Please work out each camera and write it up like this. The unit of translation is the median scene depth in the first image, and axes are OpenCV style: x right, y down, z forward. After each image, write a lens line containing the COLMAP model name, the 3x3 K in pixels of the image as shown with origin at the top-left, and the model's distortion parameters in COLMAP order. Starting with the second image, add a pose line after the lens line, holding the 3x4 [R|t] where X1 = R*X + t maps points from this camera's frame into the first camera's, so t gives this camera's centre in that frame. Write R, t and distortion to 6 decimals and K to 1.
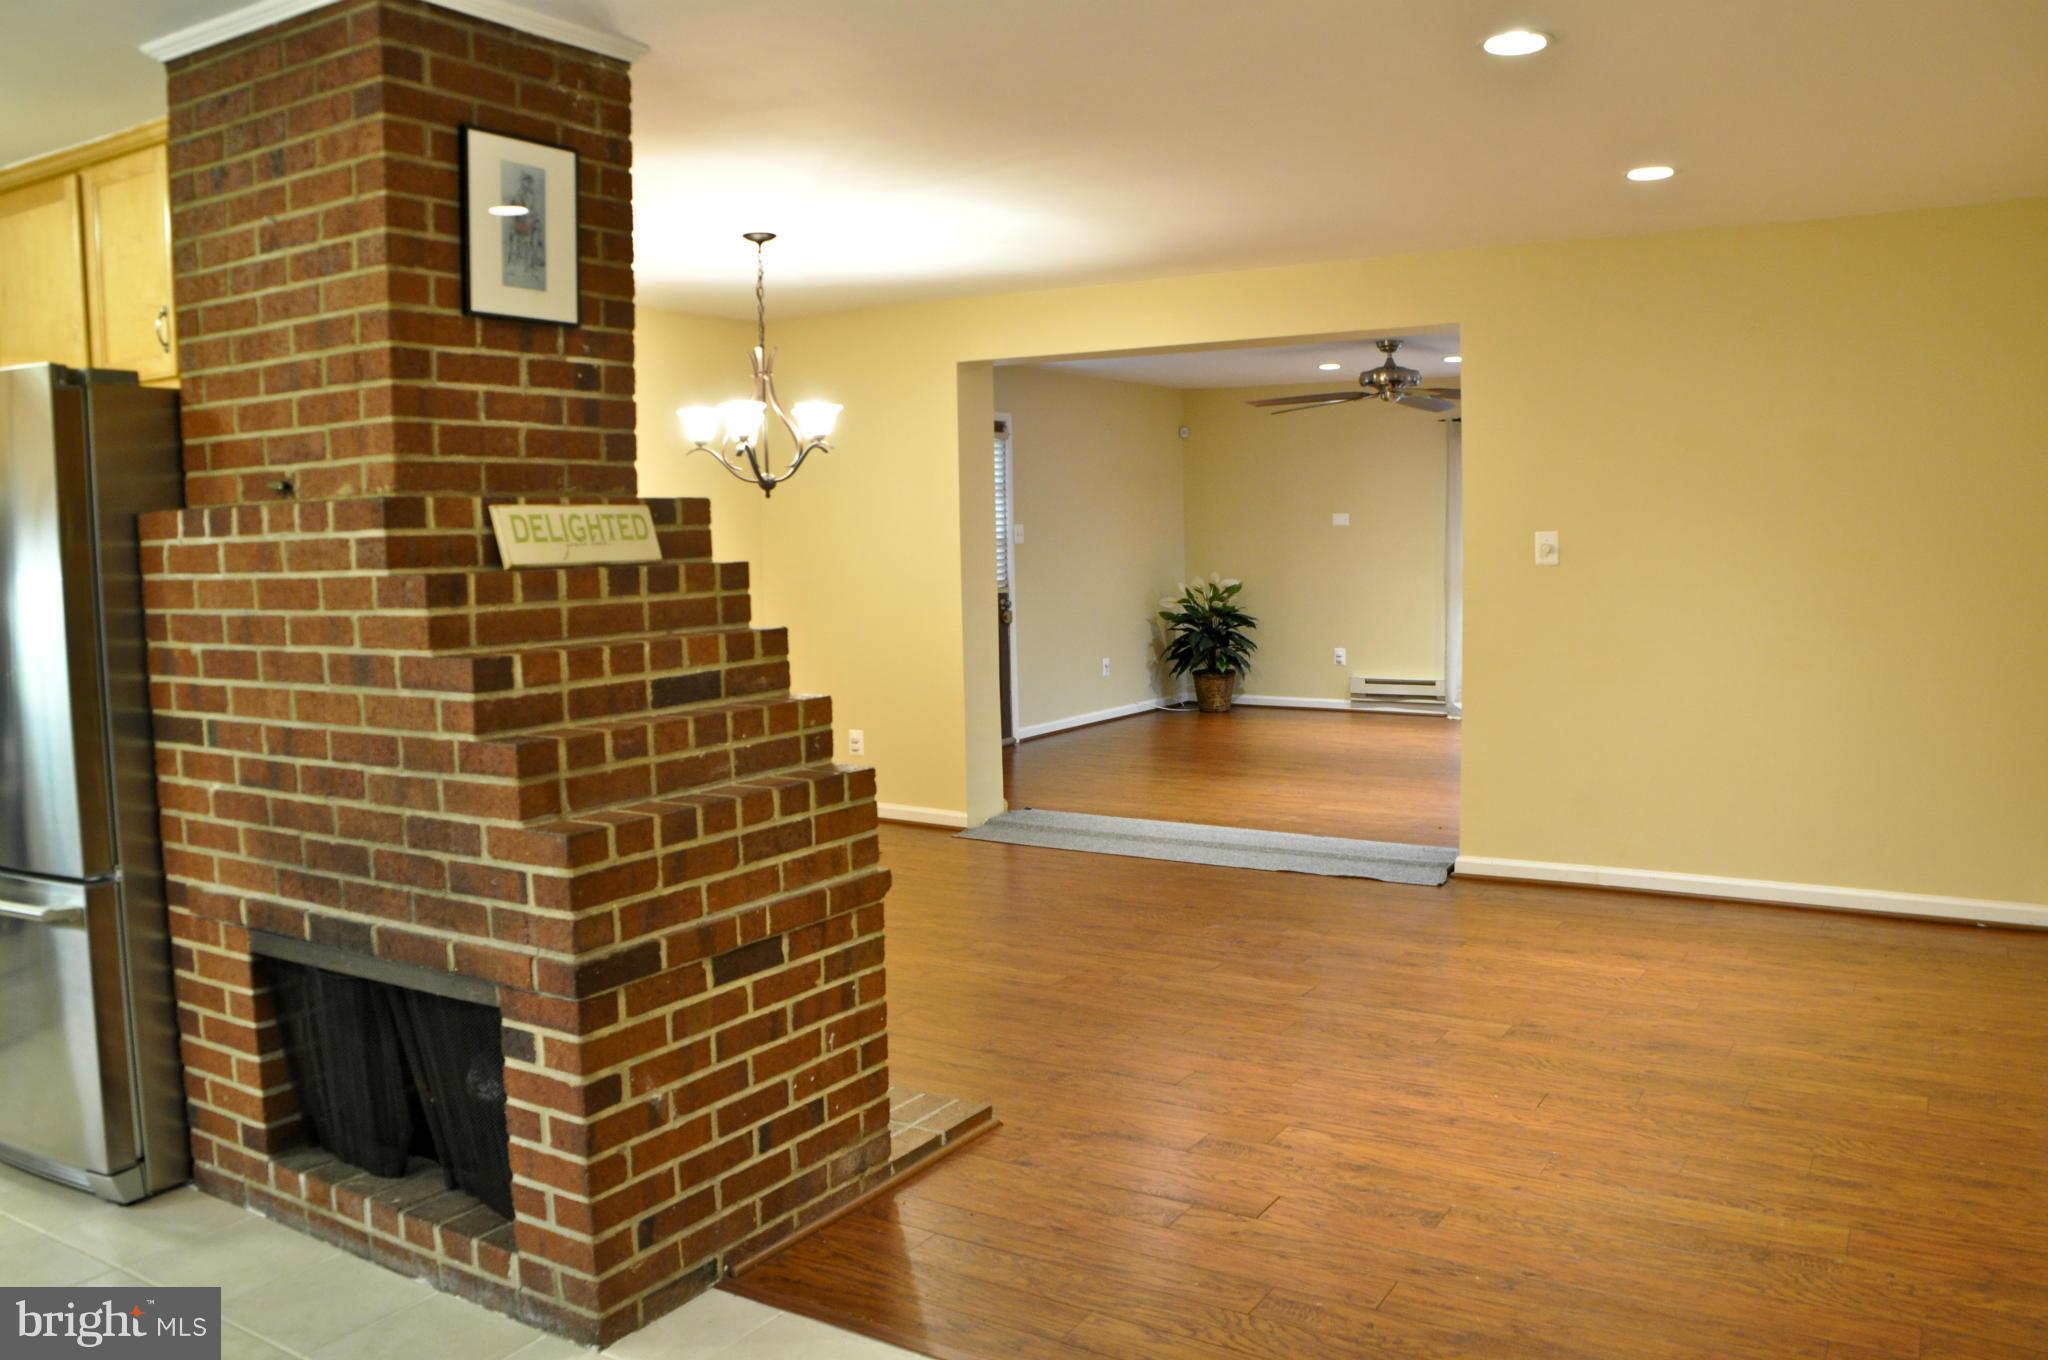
lens RADIAL K [[1604.5, 0, 1002.0], [0, 1604.5, 684.8], [0, 0, 1]] dist [-0.172572, 0.117727]
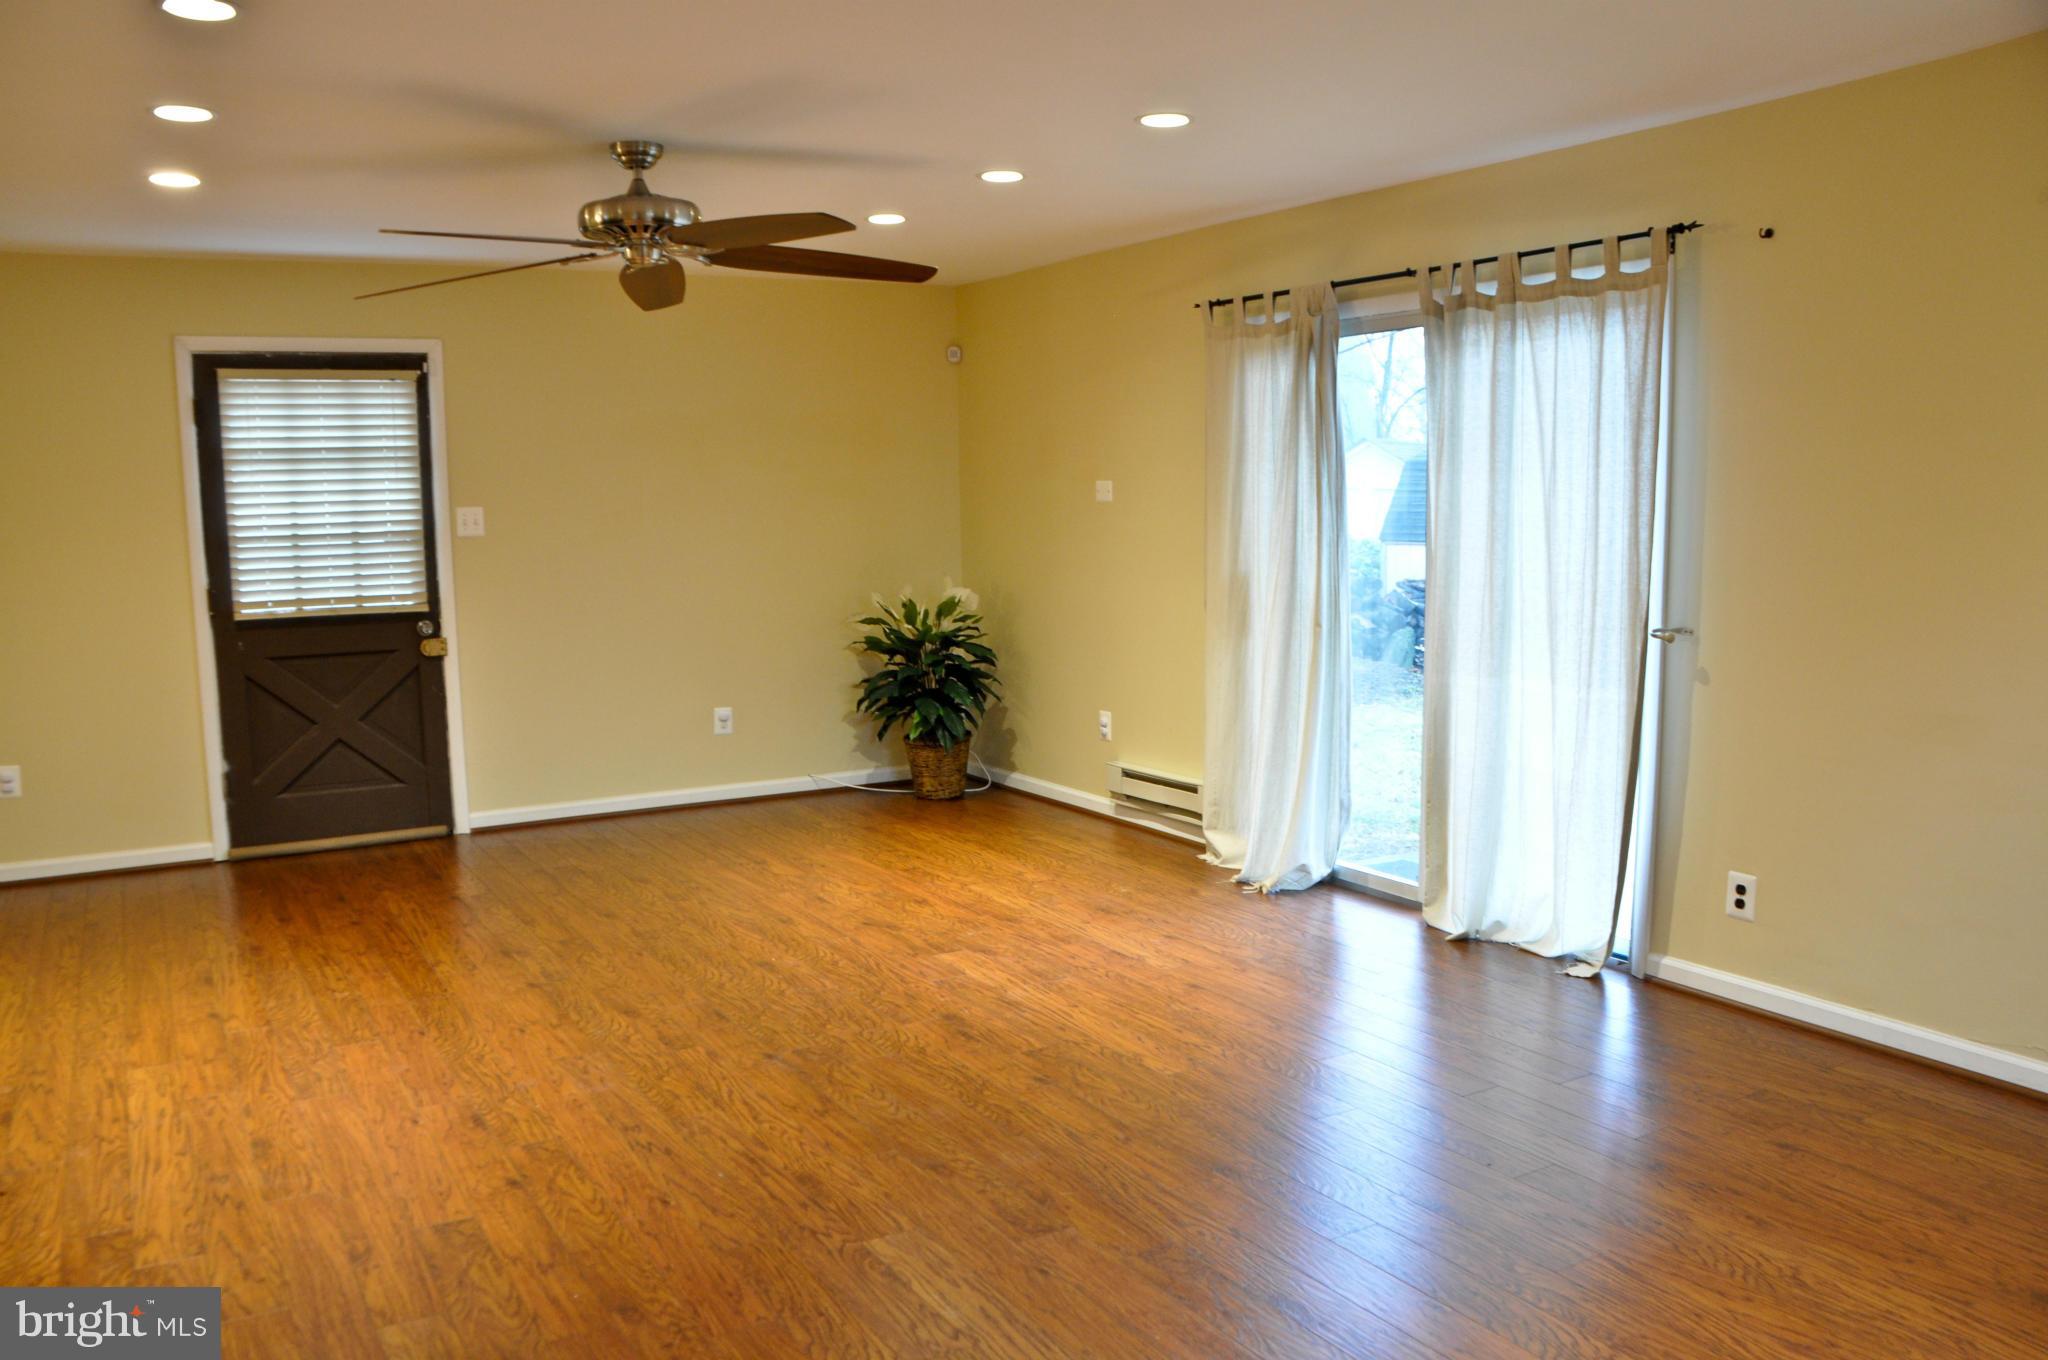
lens RADIAL K [[1589.0, 0, 1016.2], [0, 1589.0, 771.5], [0, 0, 1]] dist [-0.180906, 0.116135]
pose [[0.892499, 0.079969, -0.443904, 1.047150], [-0.044629, 0.994985, 0.089514, -0.121946], [0.448836, -0.060080, 0.891592, 1.079896]]
